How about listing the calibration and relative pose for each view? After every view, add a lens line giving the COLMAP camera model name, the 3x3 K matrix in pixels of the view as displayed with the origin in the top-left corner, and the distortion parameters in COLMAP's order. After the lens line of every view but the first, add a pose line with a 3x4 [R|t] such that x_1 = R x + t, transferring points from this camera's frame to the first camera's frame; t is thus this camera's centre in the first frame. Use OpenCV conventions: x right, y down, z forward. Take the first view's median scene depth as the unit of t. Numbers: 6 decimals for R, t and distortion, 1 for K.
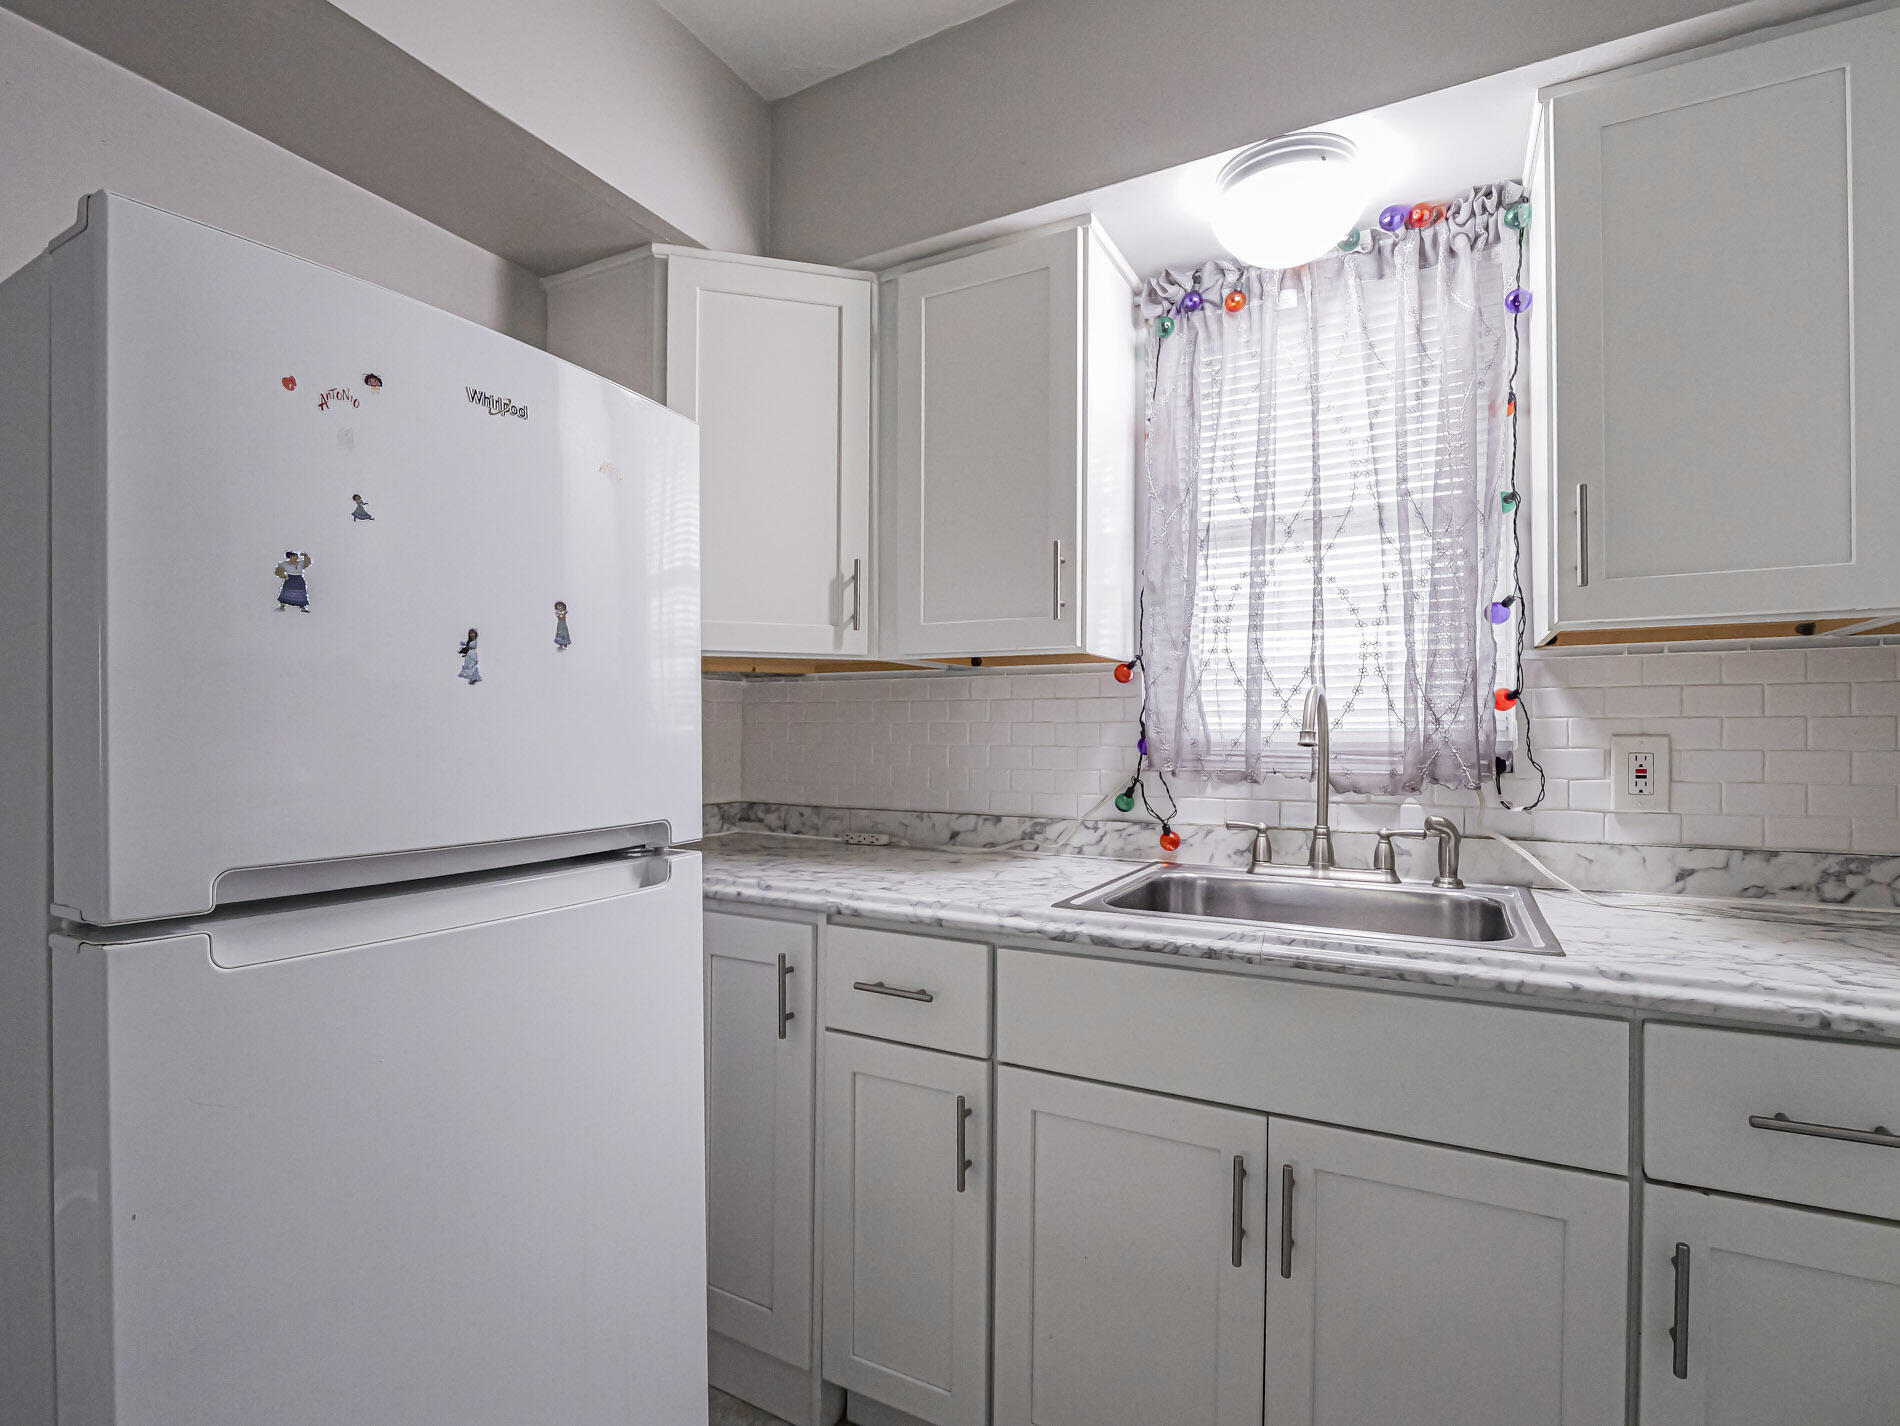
lens RADIAL K [[923.7, 0, 940.9], [0, 923.7, 735.8], [0, 0, 1]] dist [-0.011864, -0.001287]
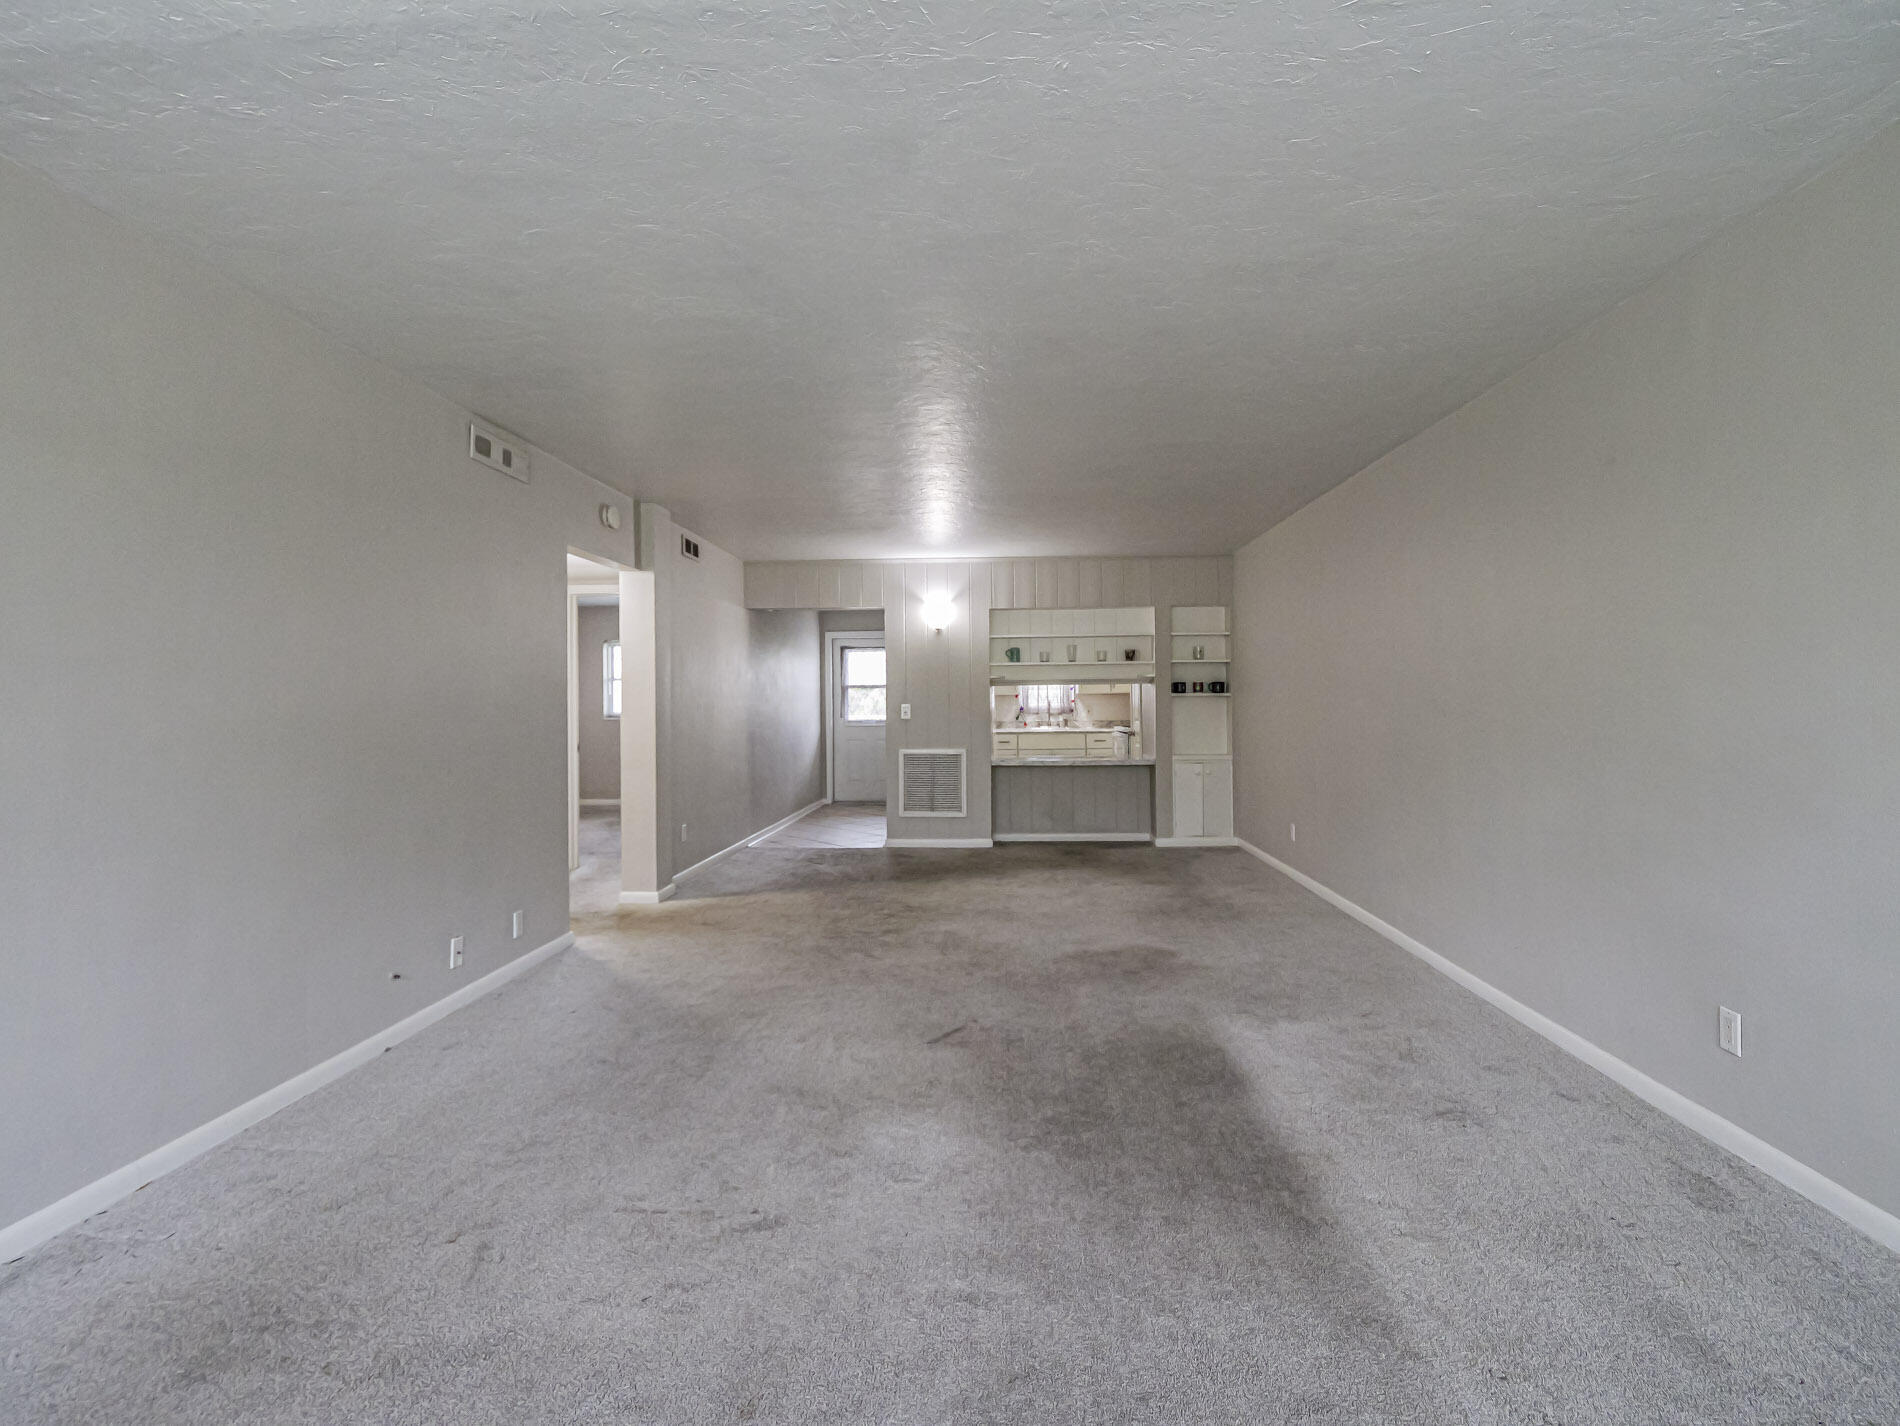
lens RADIAL K [[906.4, 0, 944.8], [0, 906.4, 694.2], [0, 0, 1]] dist [-0.011592, -0.000494]
pose [[0.905833, -0.008280, 0.423553, -3.109452], [0.013664, 0.999860, -0.009675, -0.038109], [-0.423414, 0.014551, 0.905819, -4.714300]]
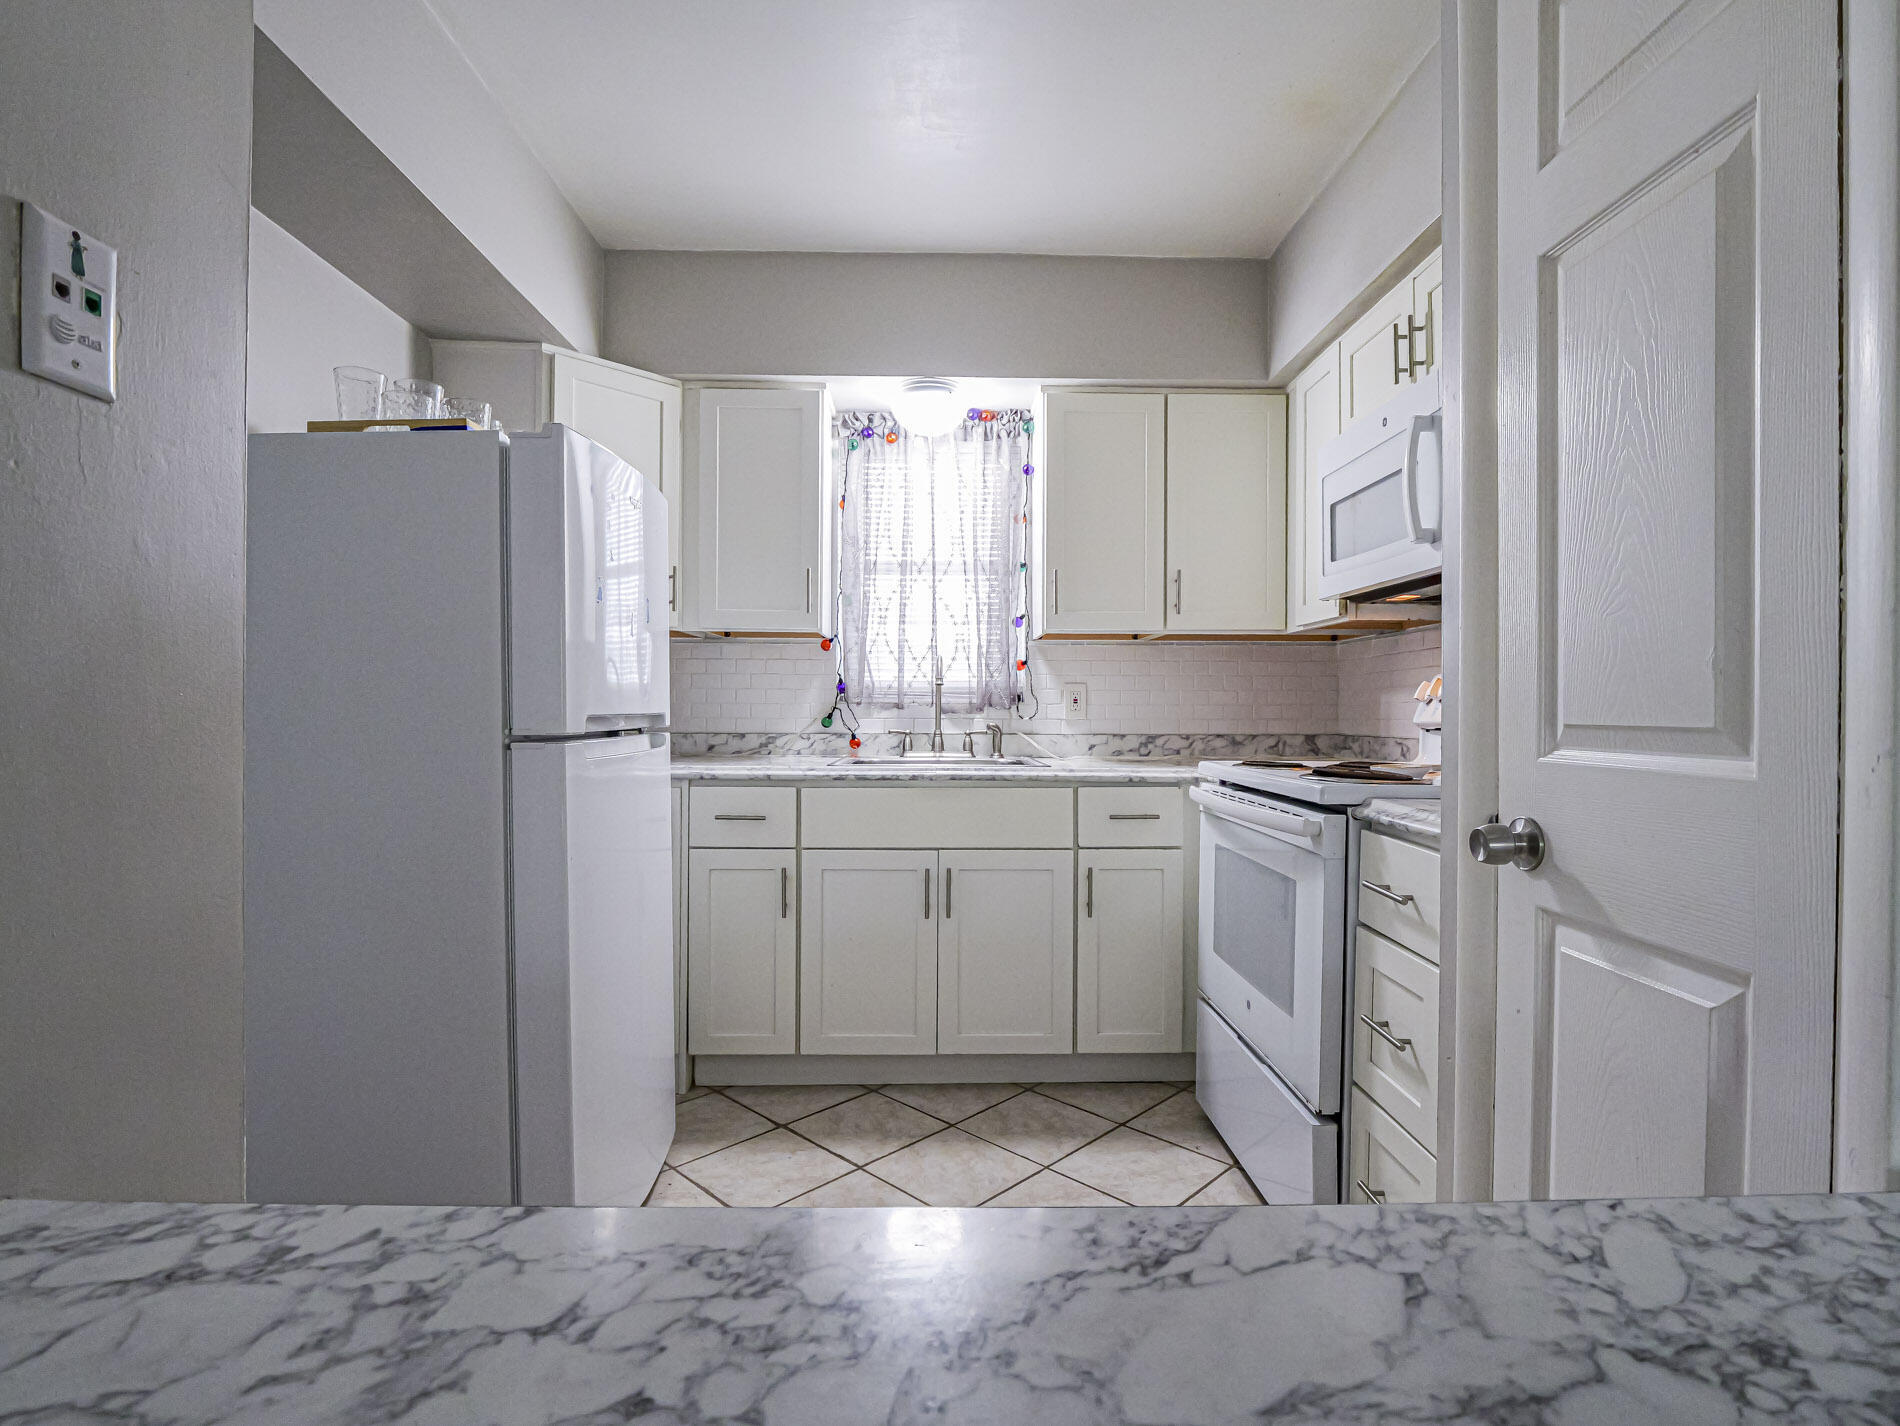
lens RADIAL K [[916.1, 0, 950.0], [0, 916.1, 713.0], [0, 0, 1]] dist [-0.001400, -0.000173]
pose [[0.867103, 0.000680, 0.498129, -0.510164], [-0.002471, 0.999993, 0.002937, 0.058487], [-0.498123, -0.003777, 0.867098, -0.649915]]
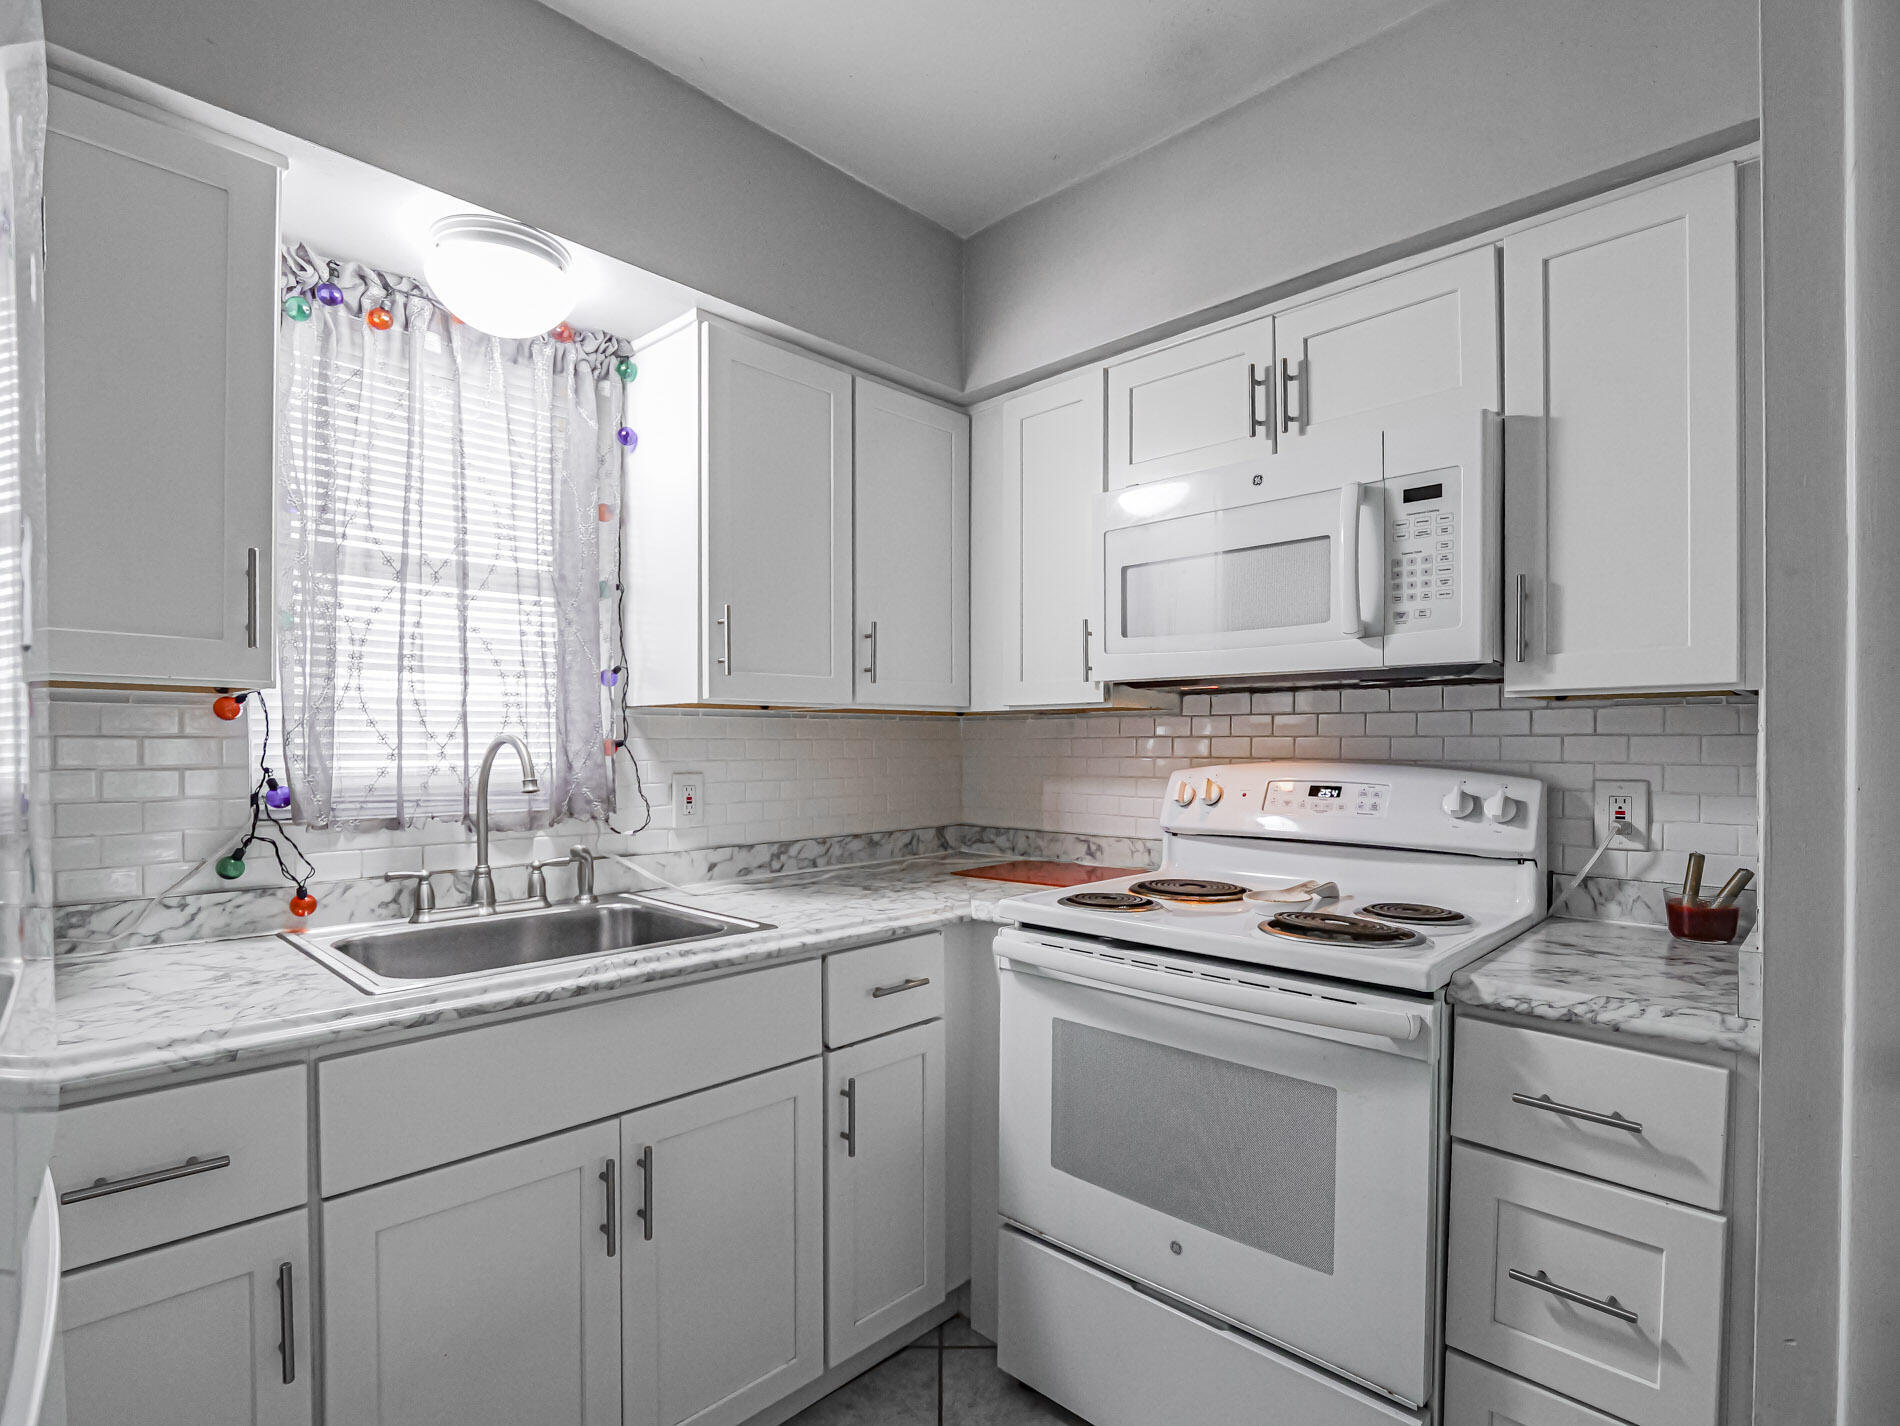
lens RADIAL K [[937.0, 0, 948.4], [0, 937.0, 746.9], [0, 0, 1]] dist [-0.016084, -0.000205]
pose [[0.269751, -0.003671, 0.962923, -0.482812], [0.000733, 0.999993, 0.003607, -0.042077], [-0.962930, -0.000267, 0.269752, 0.205721]]
